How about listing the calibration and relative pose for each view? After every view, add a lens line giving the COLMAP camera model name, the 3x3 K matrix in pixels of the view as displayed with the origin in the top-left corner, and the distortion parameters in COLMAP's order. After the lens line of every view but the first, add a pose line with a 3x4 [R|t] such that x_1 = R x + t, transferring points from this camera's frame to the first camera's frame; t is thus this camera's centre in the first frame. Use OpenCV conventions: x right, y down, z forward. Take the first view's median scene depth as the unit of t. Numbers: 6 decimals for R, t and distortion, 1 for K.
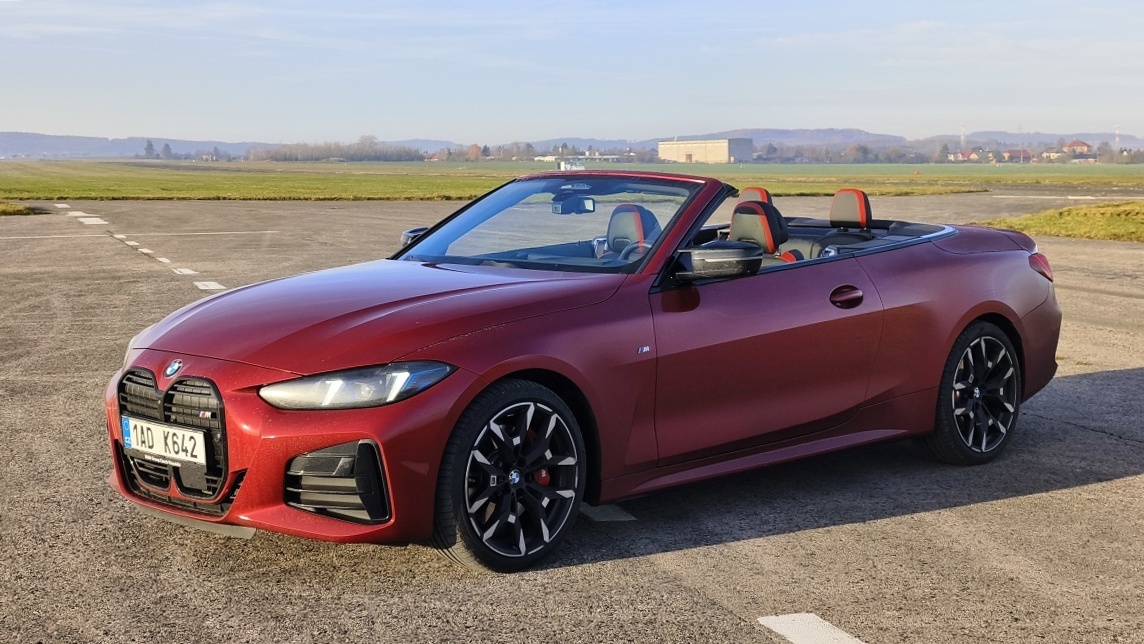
lens RADIAL K [[1652.8, 0, 572.0], [0, 1652.8, 322.0], [0, 0, 1]] dist [0.037879, 0.109484]
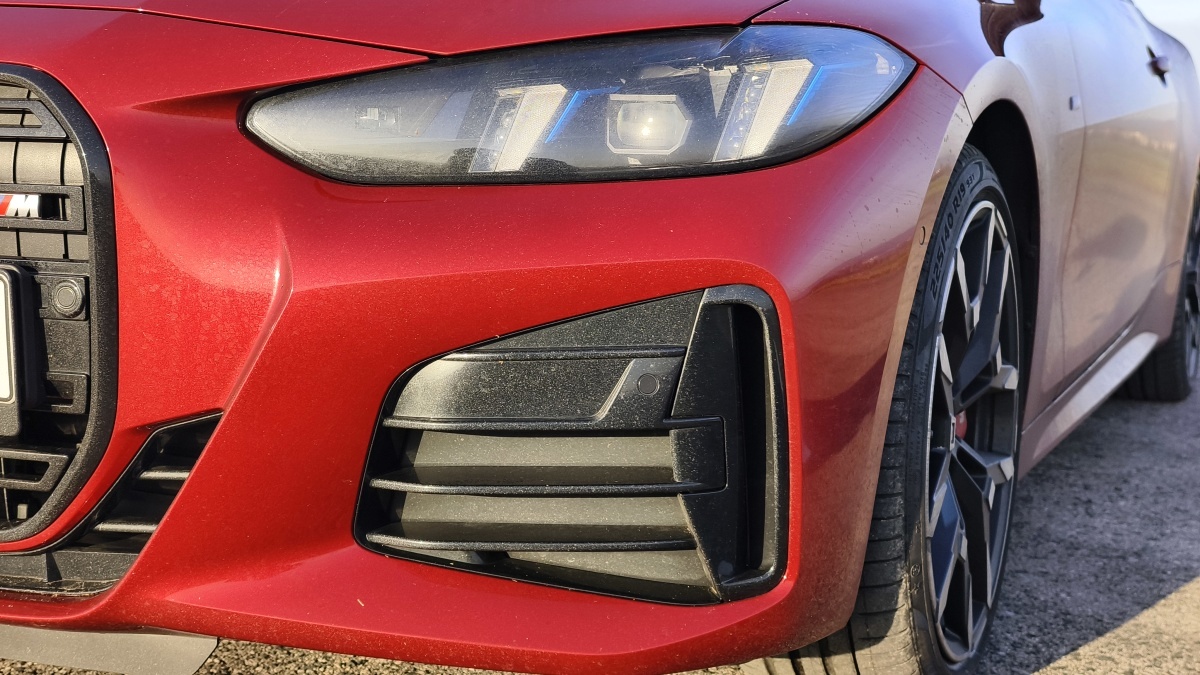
lens RADIAL K [[1733.7, 0, 600.0], [0, 1733.7, 337.5], [0, 0, 1]] dist [0.037879, 0.109484]
pose [[0.925661, -0.010175, 0.378218, -0.231720], [-0.001856, 0.999504, 0.031432, 0.065308], [-0.378350, -0.029797, 0.925183, 0.696642]]
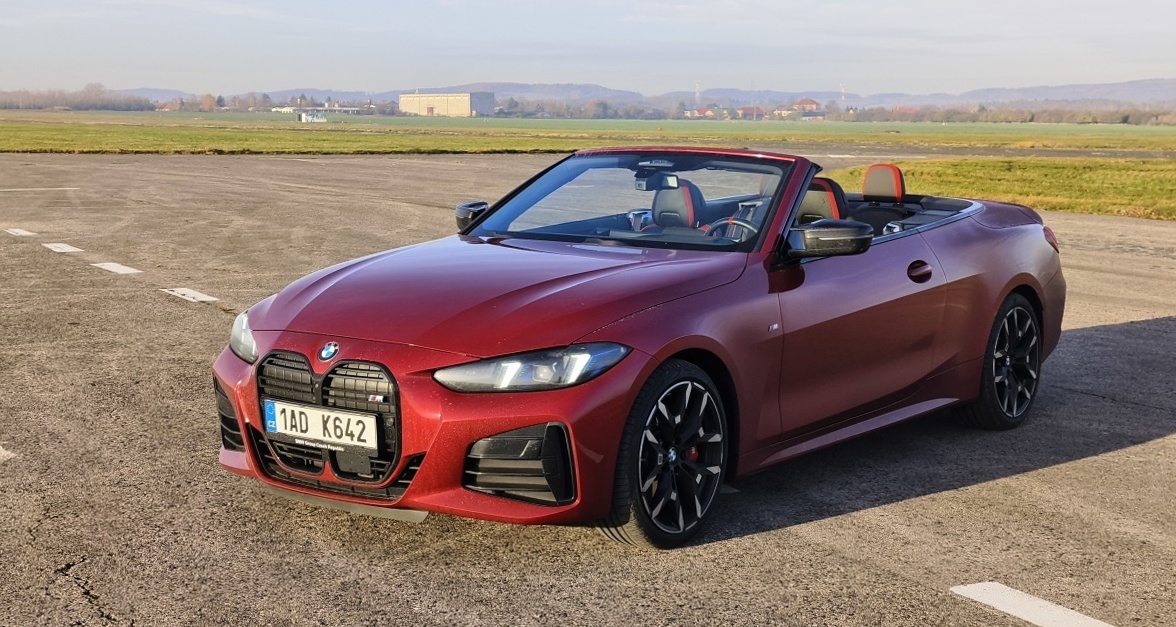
lens RADIAL K [[1654.4, 0, 588.0], [0, 1654.4, 313.5], [0, 0, 1]] dist [0.019683, 0.046903]
pose [[0.989471, -0.007725, 0.144525, -0.231392], [0.004603, 0.999749, 0.021923, -0.015506], [-0.144658, -0.021027, 0.989258, 0.003989]]
